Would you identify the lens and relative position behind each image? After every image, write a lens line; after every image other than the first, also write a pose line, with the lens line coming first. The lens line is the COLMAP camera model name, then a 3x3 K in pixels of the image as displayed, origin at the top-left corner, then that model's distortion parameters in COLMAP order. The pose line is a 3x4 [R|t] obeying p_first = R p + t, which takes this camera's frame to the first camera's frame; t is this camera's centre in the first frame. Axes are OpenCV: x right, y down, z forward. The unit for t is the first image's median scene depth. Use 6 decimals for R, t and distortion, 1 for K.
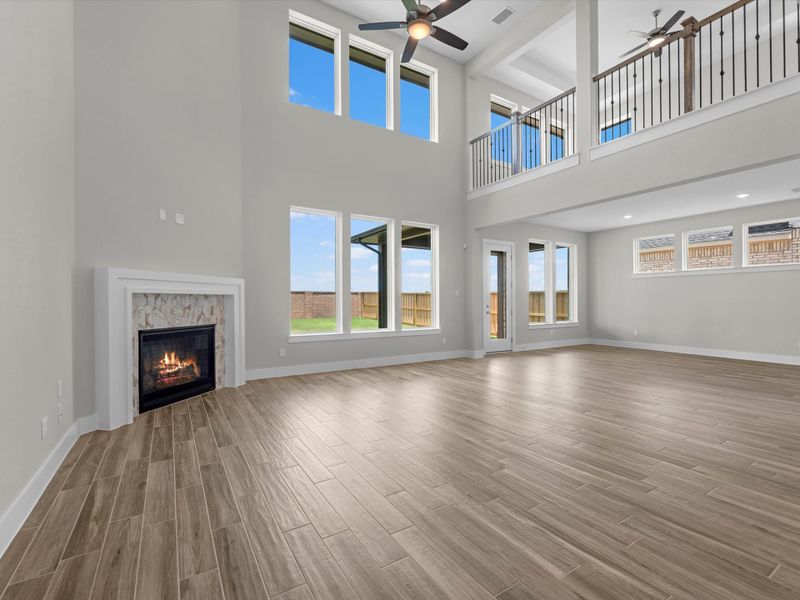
lens RADIAL K [[383.9, 0, 400.0], [0, 383.9, 300.0], [0, 0, 1]] dist [0.001026, -0.000241]
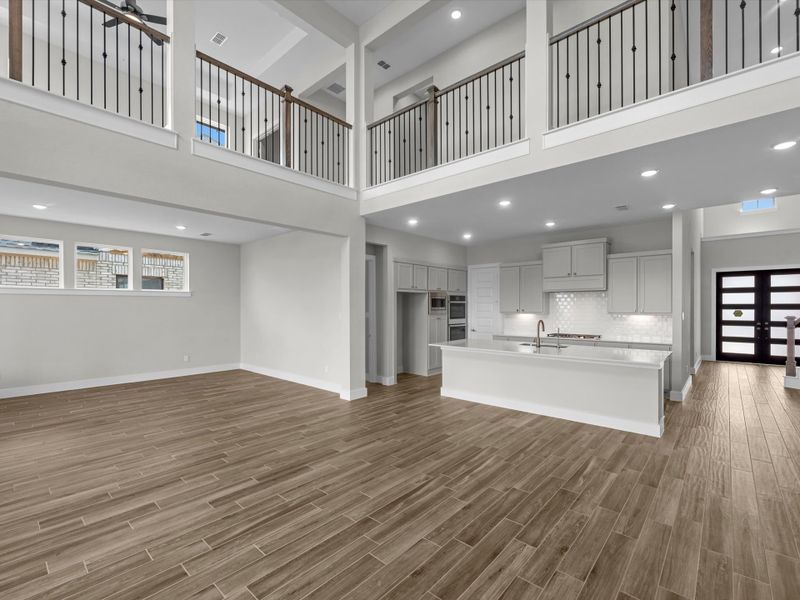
lens RADIAL K [[383.9, 0, 400.0], [0, 383.9, 300.0], [0, 0, 1]] dist [0.001026, -0.000241]
pose [[-0.315228, 0.014914, 0.948899, -0.538575], [-0.001122, 0.999870, -0.016088, -0.082525], [-0.949015, -0.006136, -0.315170, 1.246409]]
